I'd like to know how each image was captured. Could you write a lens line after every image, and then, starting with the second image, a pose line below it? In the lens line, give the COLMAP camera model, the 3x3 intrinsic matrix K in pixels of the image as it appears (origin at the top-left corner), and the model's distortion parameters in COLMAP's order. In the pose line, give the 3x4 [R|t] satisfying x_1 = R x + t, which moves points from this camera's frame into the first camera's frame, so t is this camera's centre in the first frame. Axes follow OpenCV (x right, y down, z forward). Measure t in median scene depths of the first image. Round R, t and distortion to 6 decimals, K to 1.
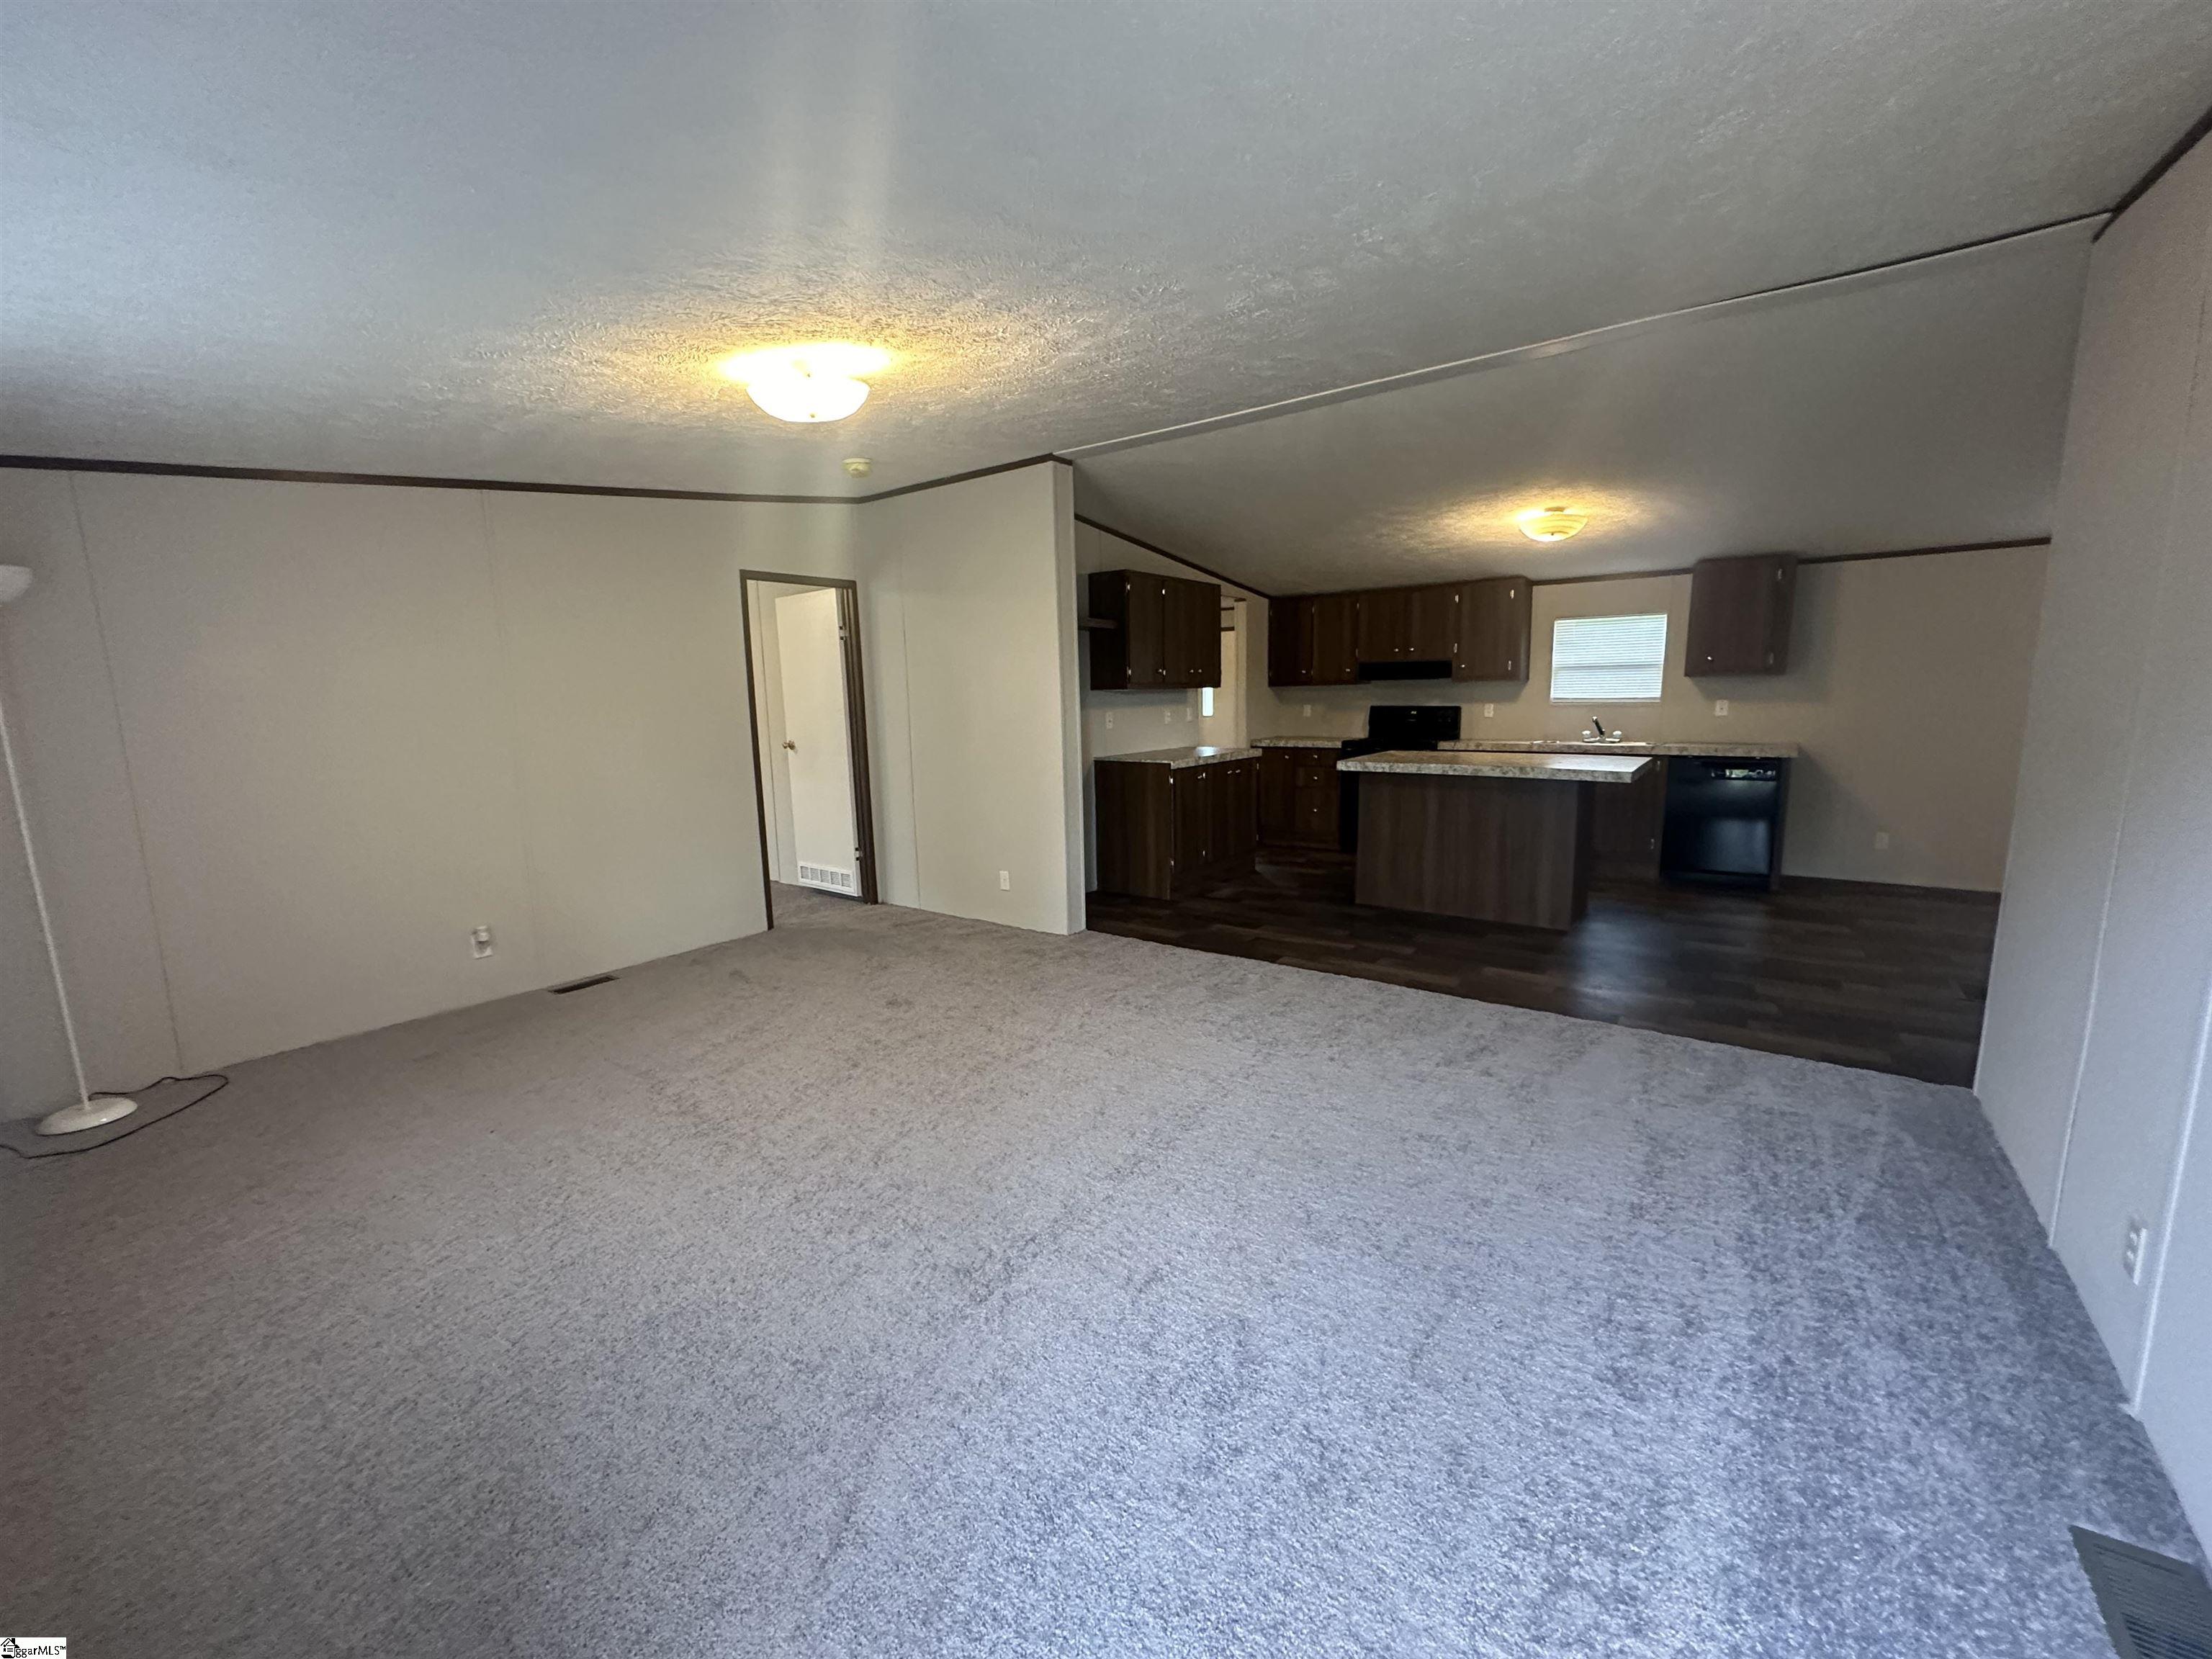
lens RADIAL K [[881.7, 0, 1110.3], [0, 881.7, 827.5], [0, 0, 1]] dist [-0.001131, -0.000221]
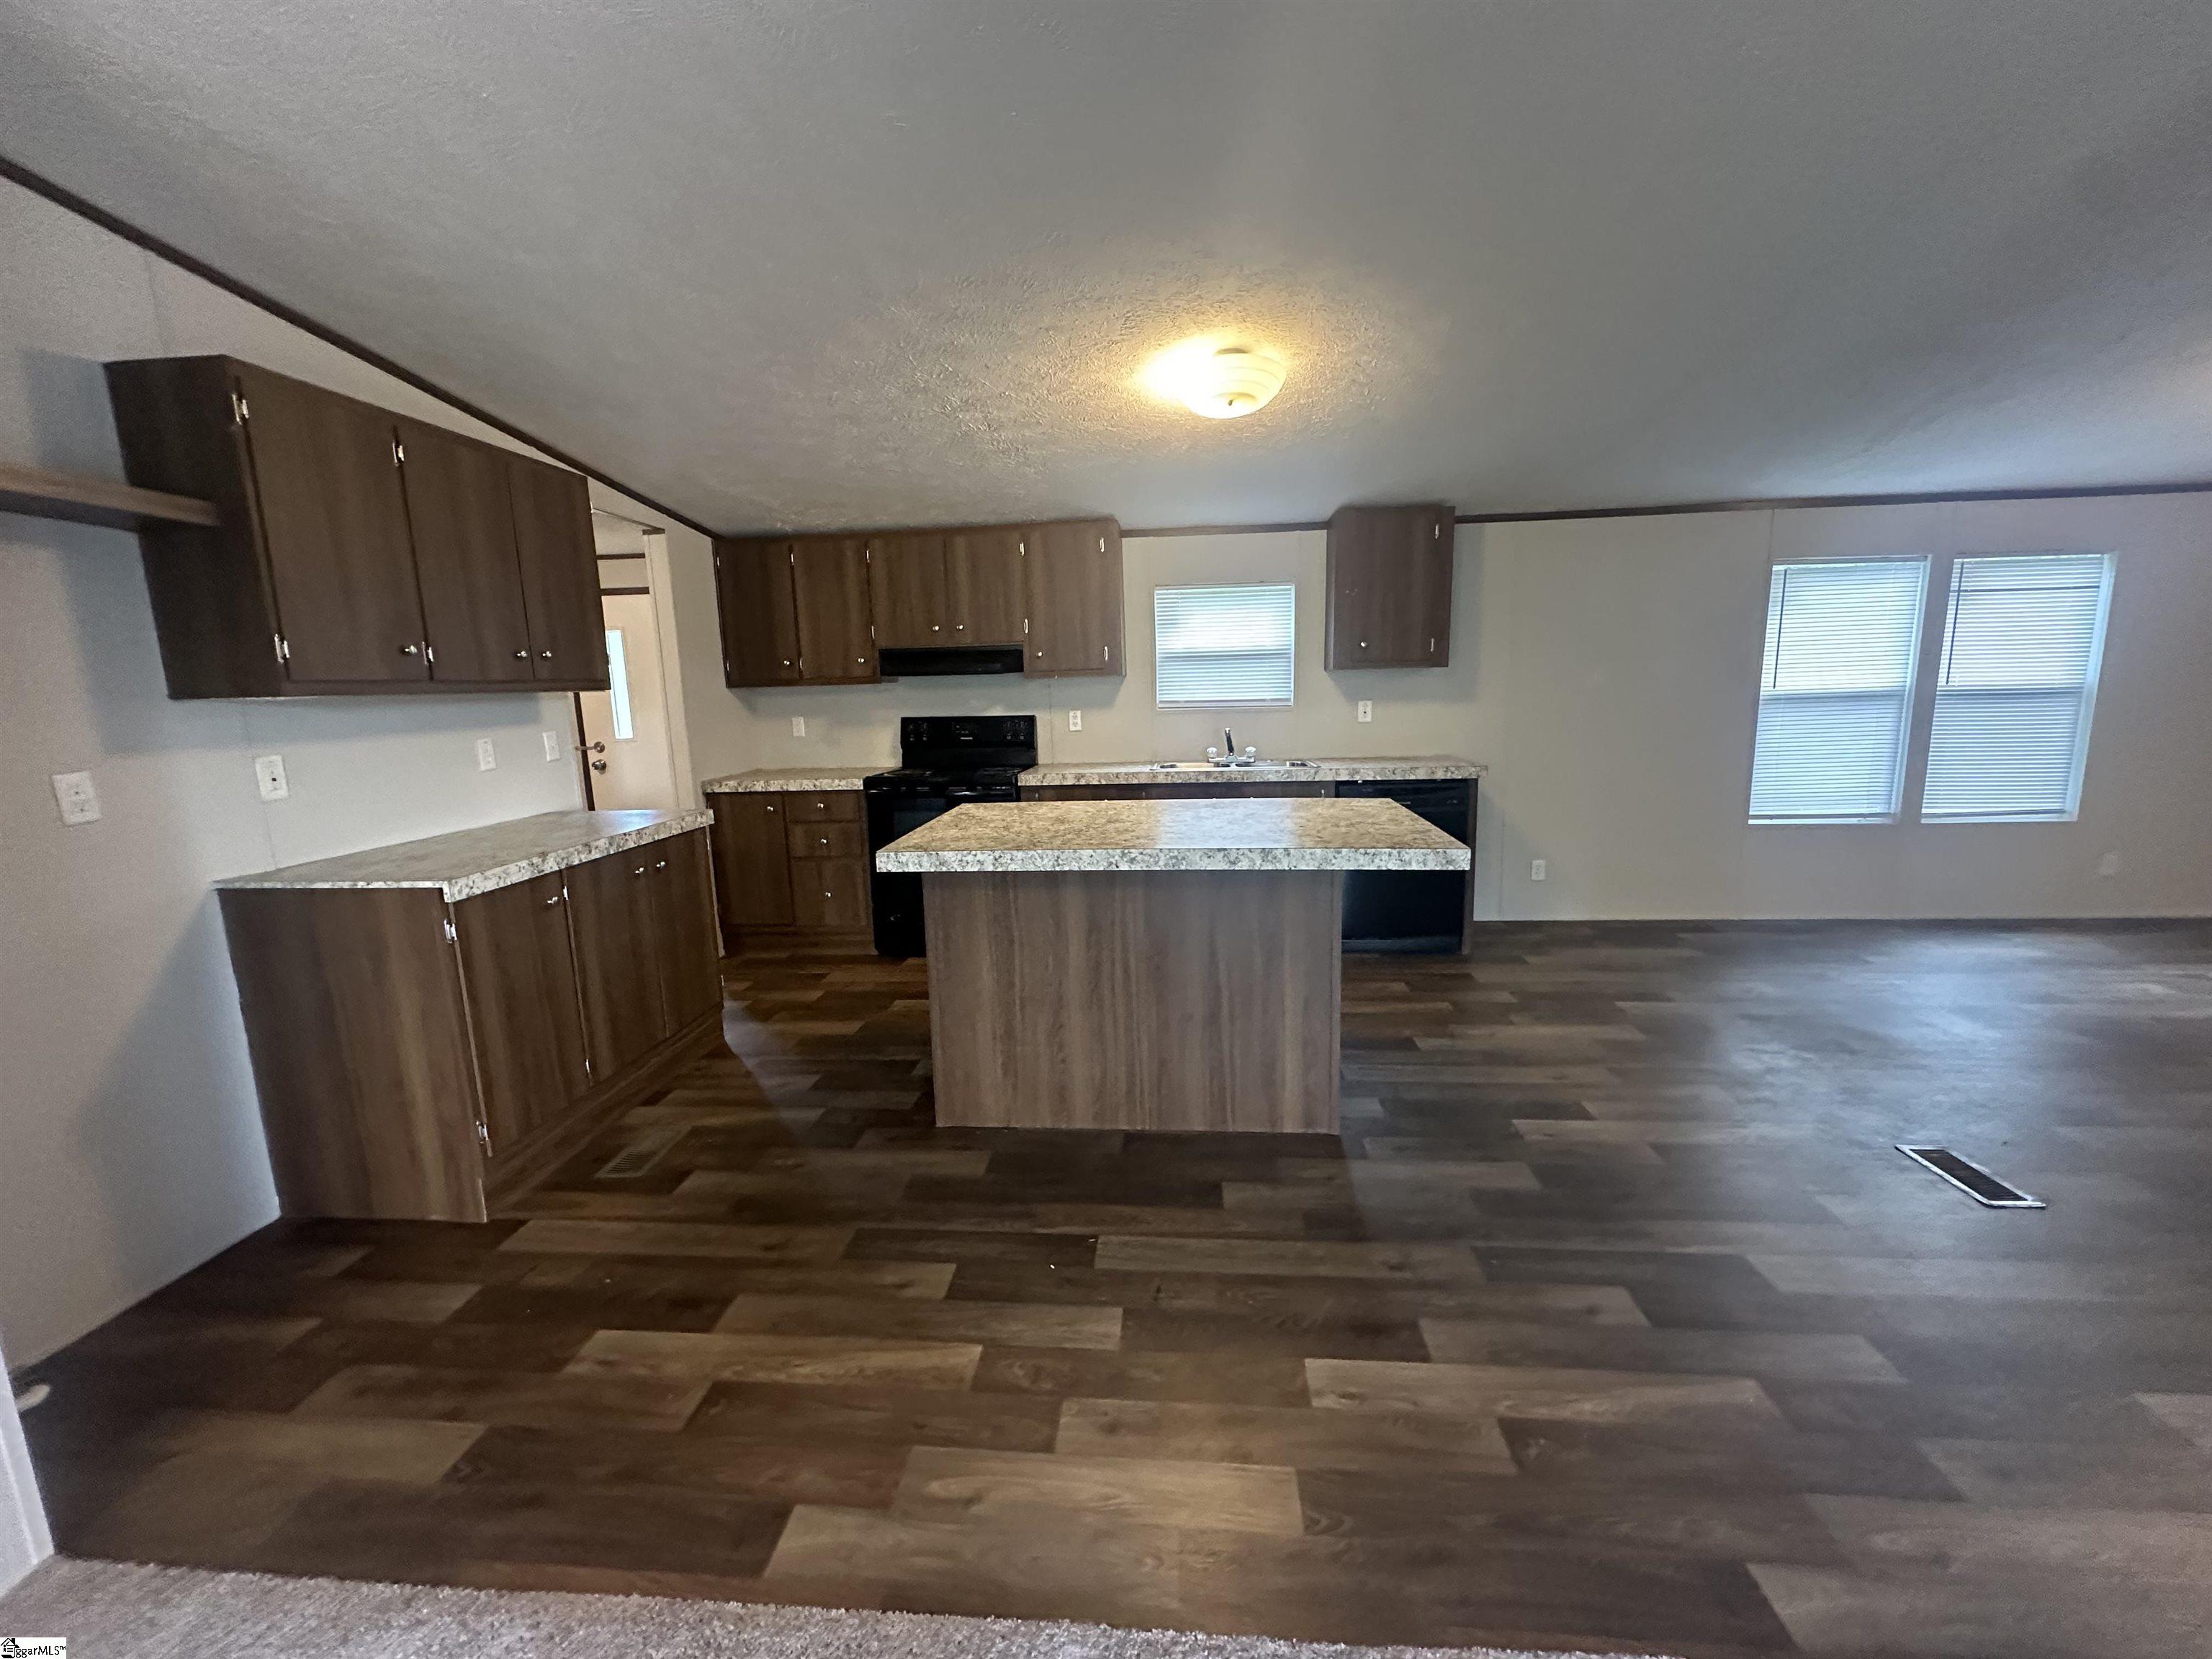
lens RADIAL K [[881.7, 0, 1110.3], [0, 881.7, 827.5], [0, 0, 1]] dist [-0.001131, -0.000221]
pose [[0.851224, -0.088937, 0.517212, 0.103252], [0.090453, 0.995650, 0.022339, -0.069860], [-0.516949, 0.027768, 0.855566, 0.447419]]
